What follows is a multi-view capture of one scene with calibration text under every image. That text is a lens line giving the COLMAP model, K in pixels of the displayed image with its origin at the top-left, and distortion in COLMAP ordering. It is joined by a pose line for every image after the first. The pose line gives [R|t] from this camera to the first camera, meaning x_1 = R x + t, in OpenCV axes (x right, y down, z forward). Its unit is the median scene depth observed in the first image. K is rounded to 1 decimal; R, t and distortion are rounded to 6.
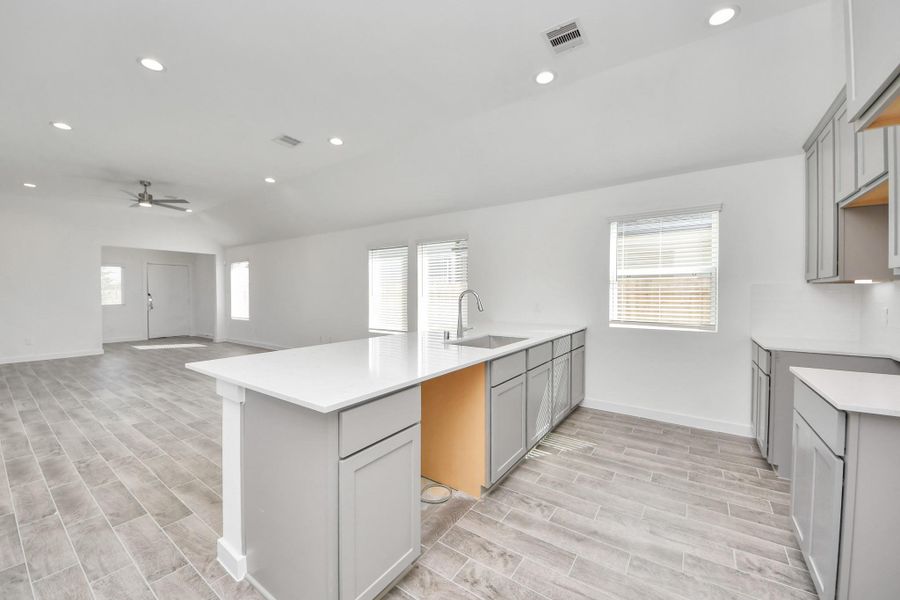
lens RADIAL K [[329.0, 0, 445.9], [0, 329.0, 302.6], [0, 0, 1]] dist [0.015940, -0.010862]
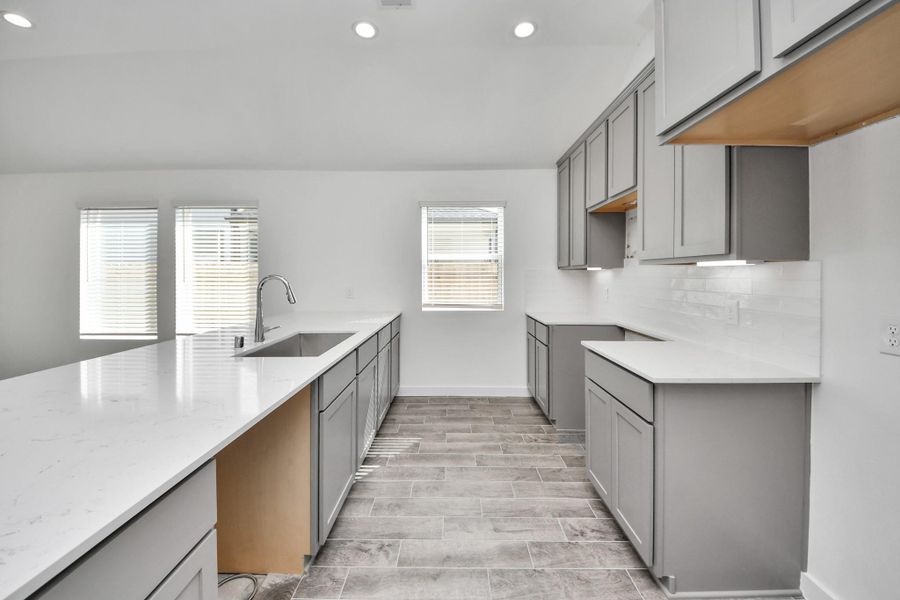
lens RADIAL K [[335.8, 0, 431.6], [0, 335.8, 277.5], [0, 0, 1]] dist [0.016640, -0.000196]
pose [[0.836795, -0.006297, 0.547480, -0.046537], [0.015398, 0.999809, -0.012035, -0.019489], [-0.547300, 0.018501, 0.836732, 0.184150]]
